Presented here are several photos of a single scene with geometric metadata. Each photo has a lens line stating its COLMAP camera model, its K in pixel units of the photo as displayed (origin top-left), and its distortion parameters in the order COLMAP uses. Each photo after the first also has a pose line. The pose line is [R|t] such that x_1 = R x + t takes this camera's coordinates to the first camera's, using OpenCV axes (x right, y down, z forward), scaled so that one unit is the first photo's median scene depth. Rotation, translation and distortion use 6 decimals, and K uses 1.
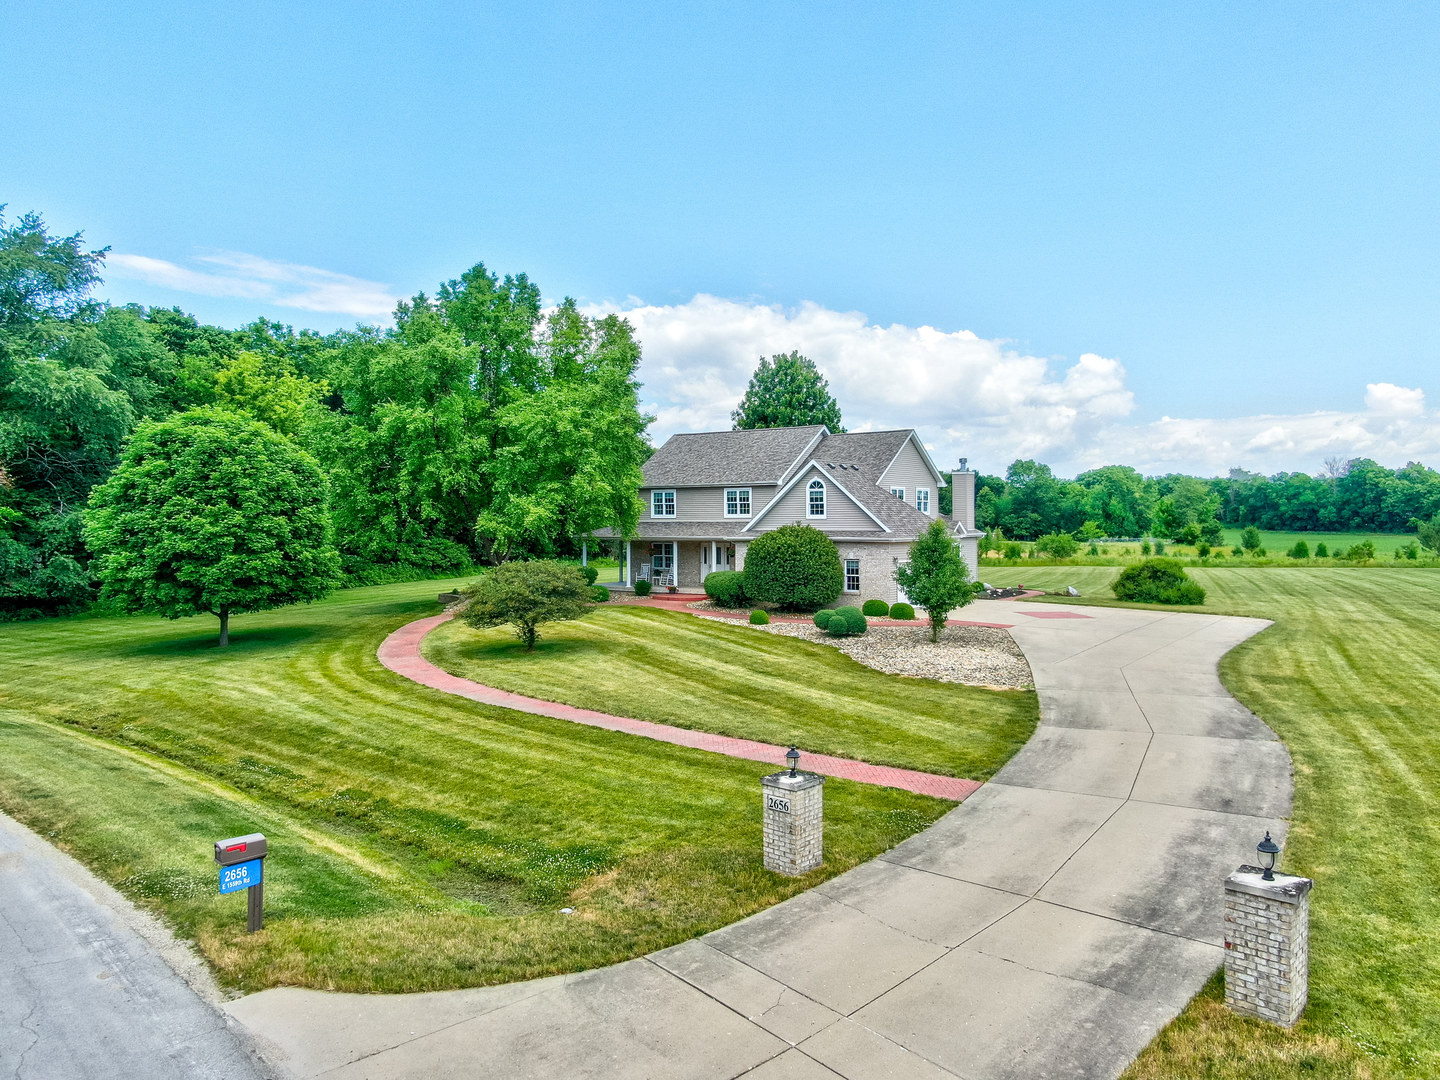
lens RADIAL K [[1046.6, 0, 717.2], [0, 1046.6, 512.3], [0, 0, 1]] dist [-0.020848, 0.048701]
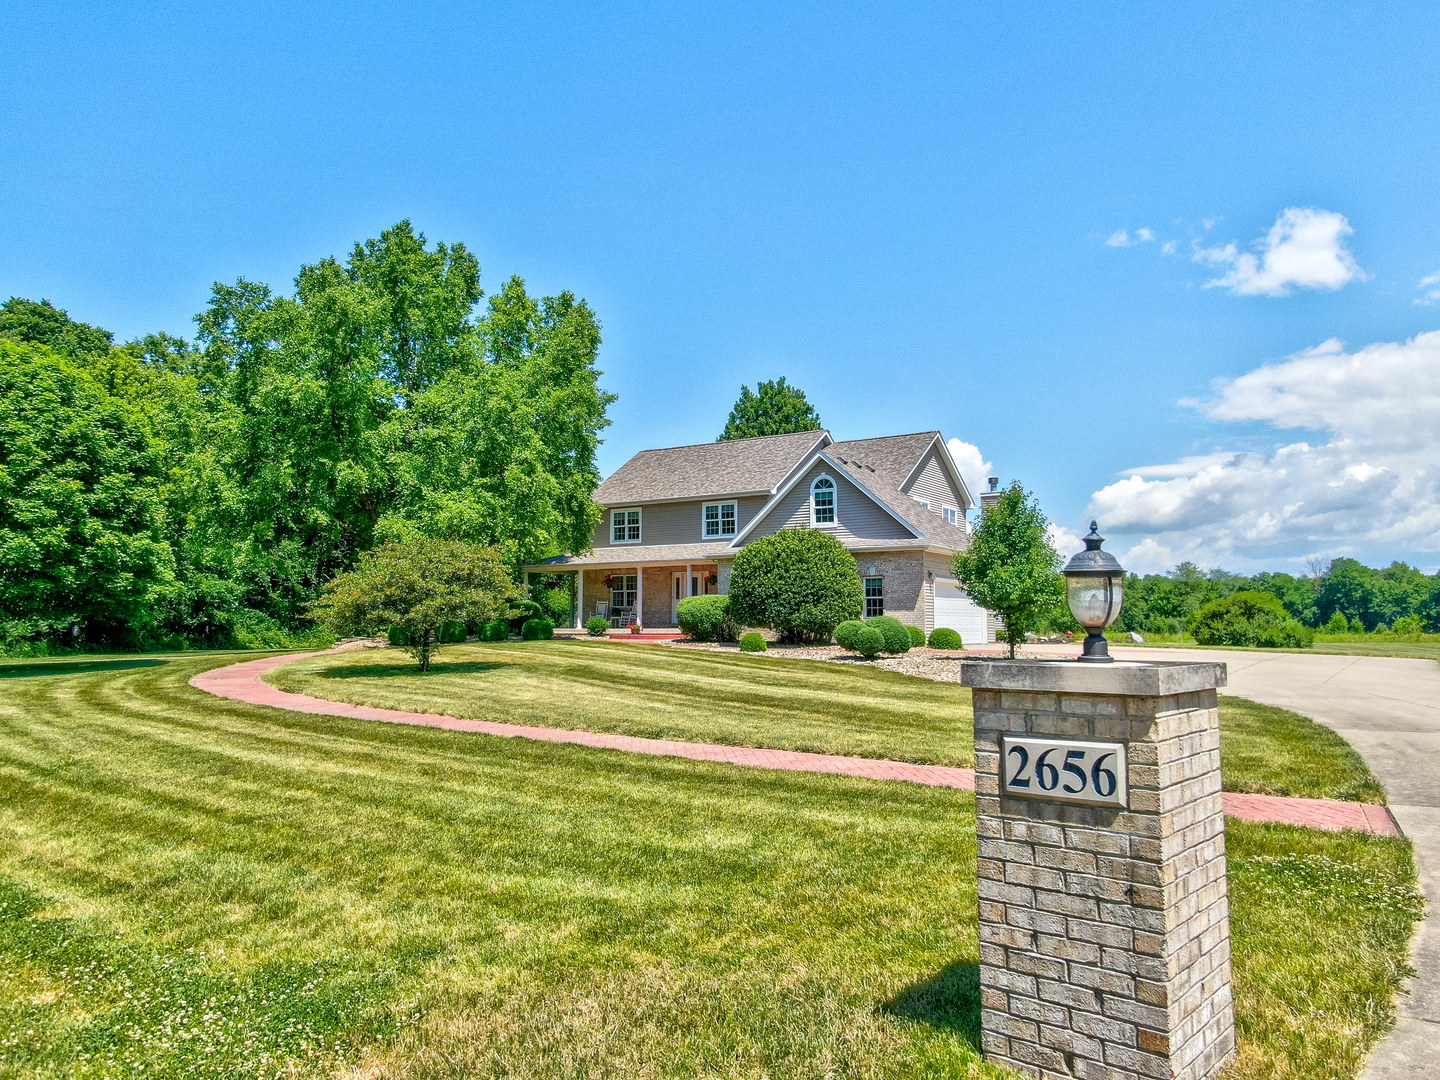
lens RADIAL K [[1046.6, 0, 717.2], [0, 1046.6, 512.3], [0, 0, 1]] dist [-0.020848, 0.048701]
pose [[0.999497, 0.010205, 0.030031, -0.006871], [-0.007009, 0.994483, -0.104665, 0.076506], [-0.030933, 0.104401, 0.994054, 0.237816]]
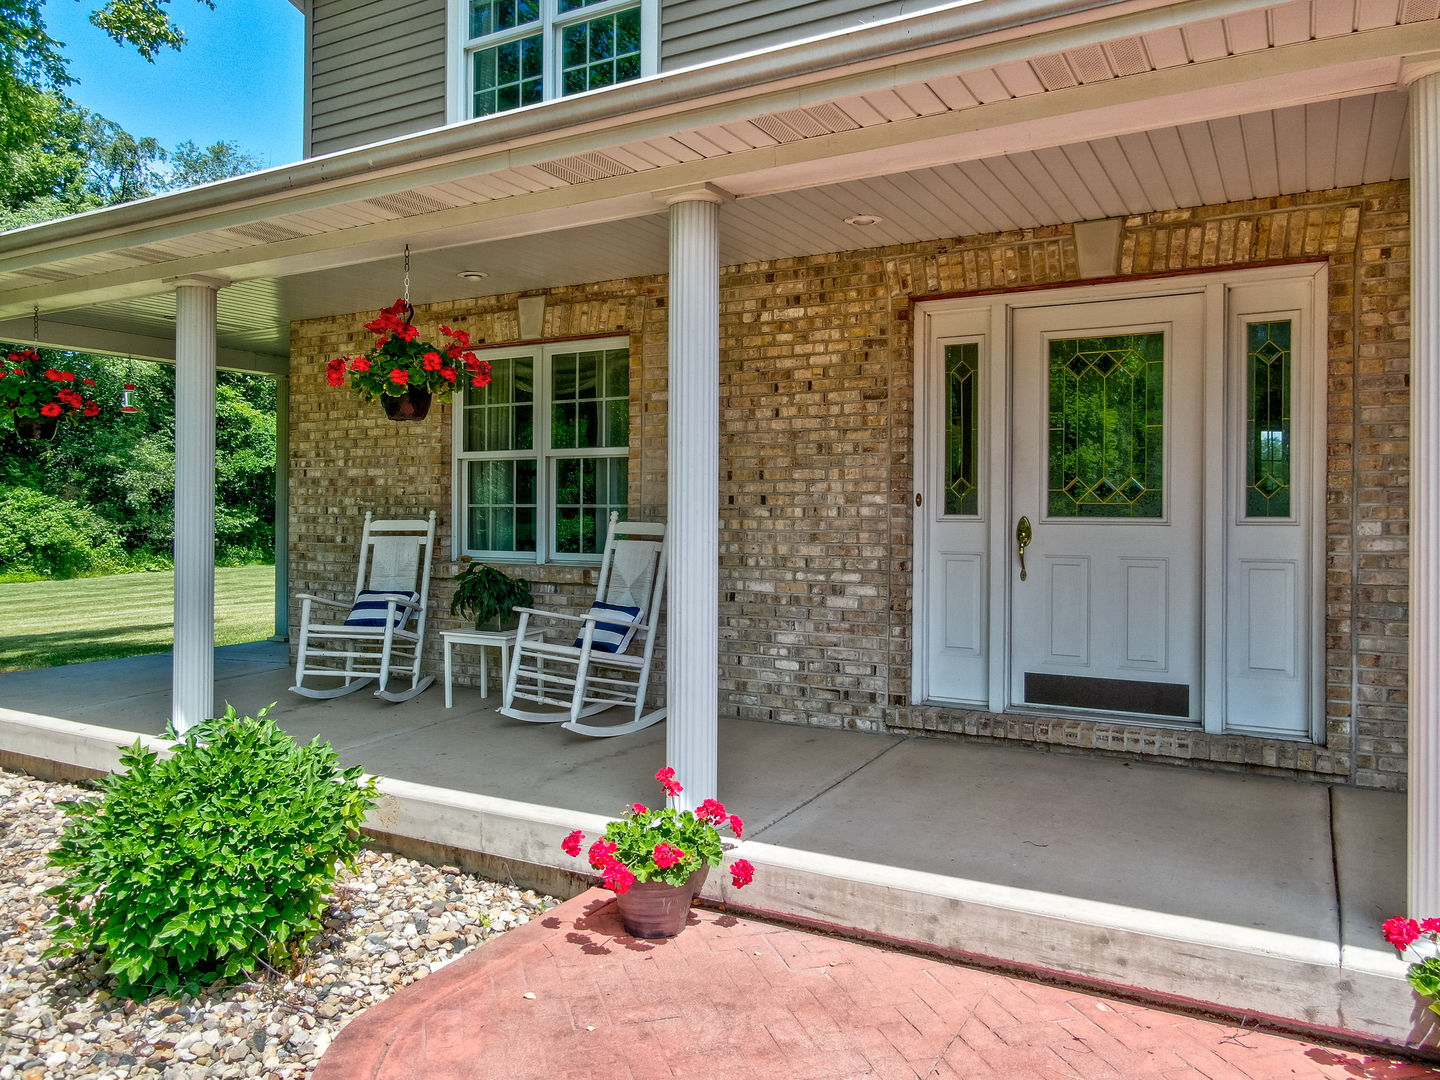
lens RADIAL K [[1046.6, 0, 717.2], [0, 1046.6, 512.3], [0, 0, 1]] dist [-0.020848, 0.048701]
pose [[0.994722, 0.008208, 0.102278, -0.051862], [-0.008999, 0.999933, 0.007274, 0.055866], [-0.102211, -0.008156, 0.994729, 1.037770]]
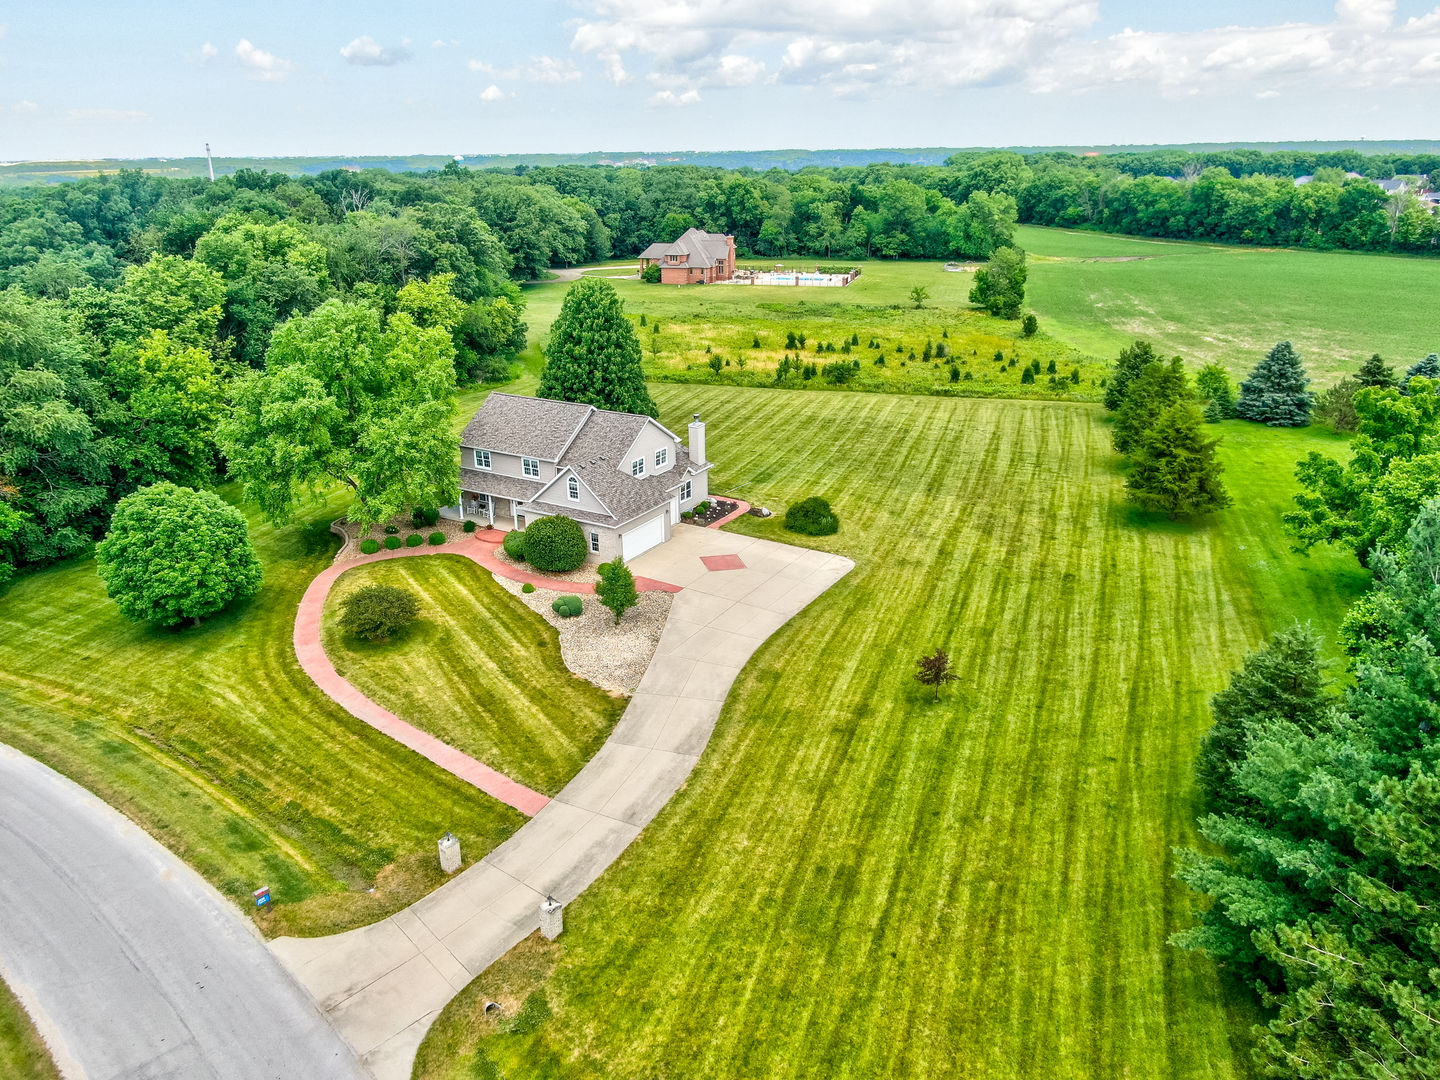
lens RADIAL K [[1046.6, 0, 717.2], [0, 1046.6, 512.3], [0, 0, 1]] dist [-0.020848, 0.048701]
pose [[0.997431, -0.030048, 0.065027, 0.204881], [0.006539, 0.942174, 0.335060, -0.492107], [-0.071335, -0.333774, 0.939950, -0.461557]]
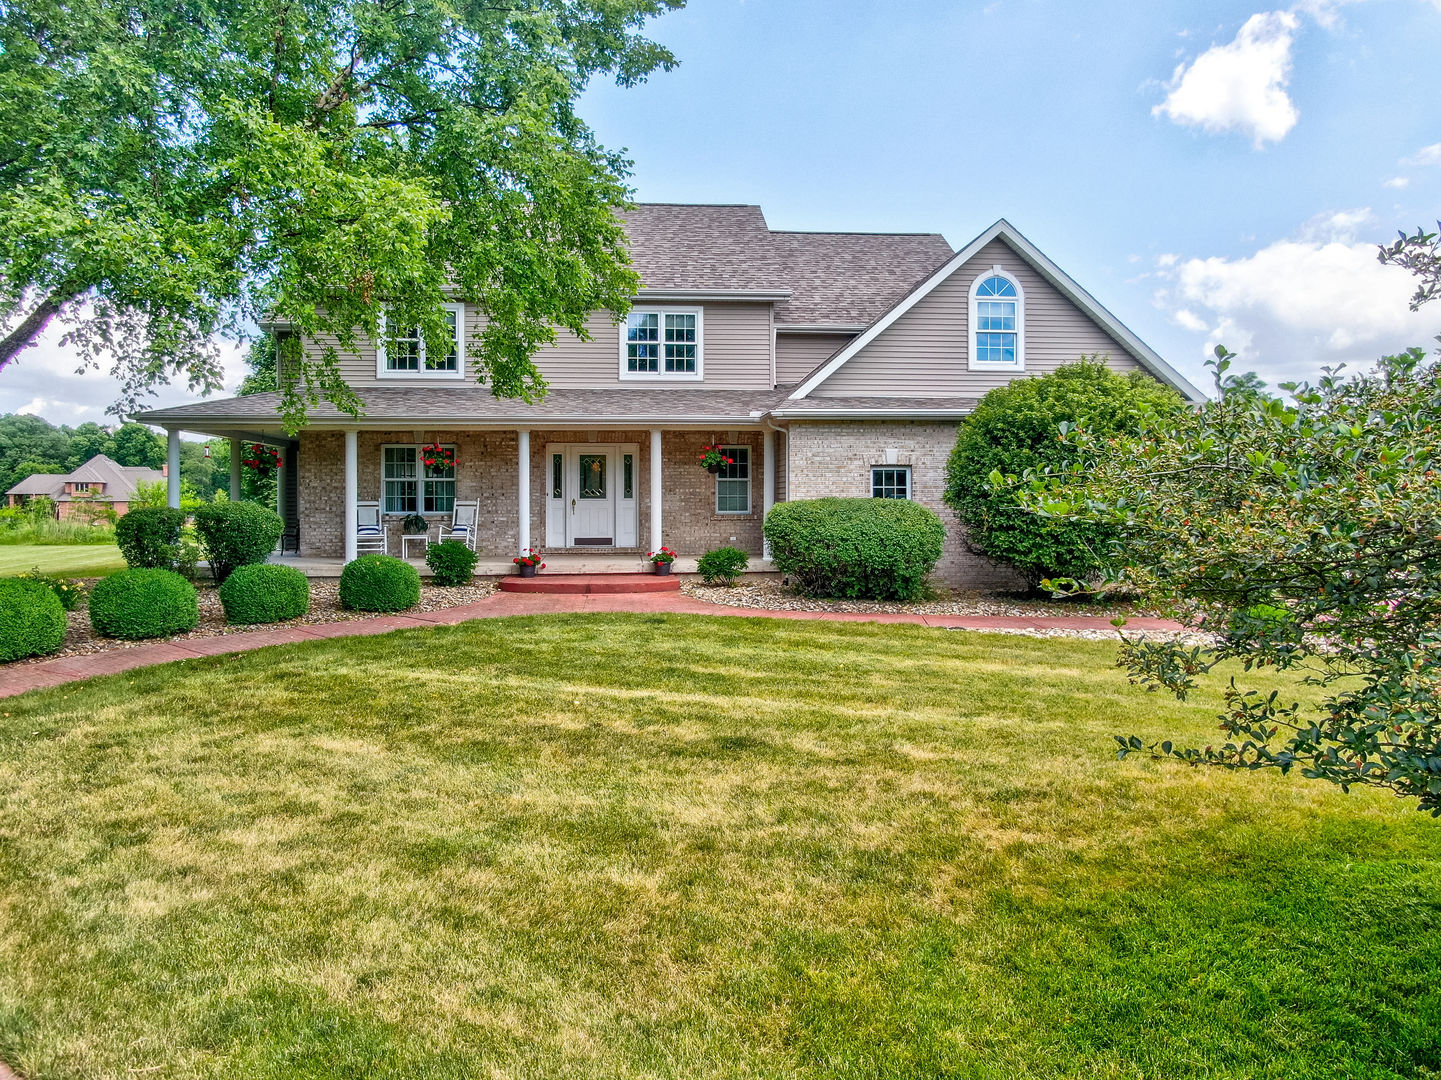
lens RADIAL K [[1047.3, 0, 717.6], [0, 1047.3, 512.2], [0, 0, 1]] dist [-0.020848, 0.048701]
pose [[0.758766, -0.001593, 0.651362, -0.252820], [-0.004223, 0.999964, 0.007365, 0.059136], [-0.651350, -0.008339, 0.758732, 0.766077]]
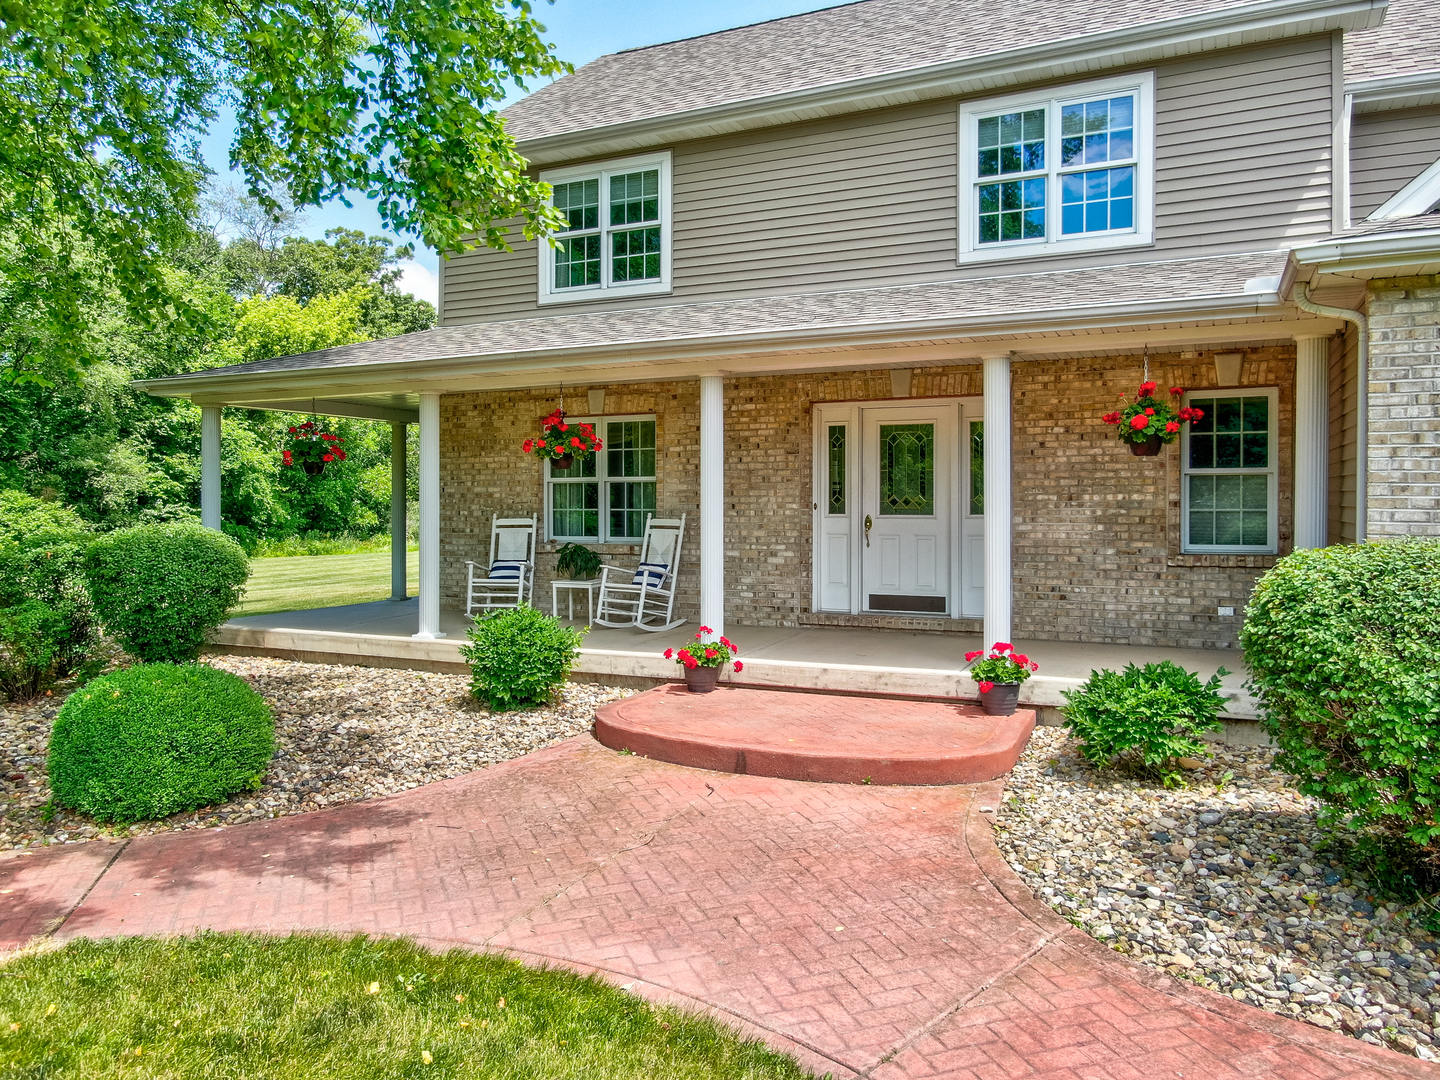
lens RADIAL K [[1046.6, 0, 717.2], [0, 1046.6, 512.3], [0, 0, 1]] dist [-0.020848, 0.048701]
pose [[0.983914, 0.002047, 0.178629, -0.078343], [-0.004107, 0.999929, 0.011163, 0.053962], [-0.178593, -0.011717, 0.983853, 0.934679]]
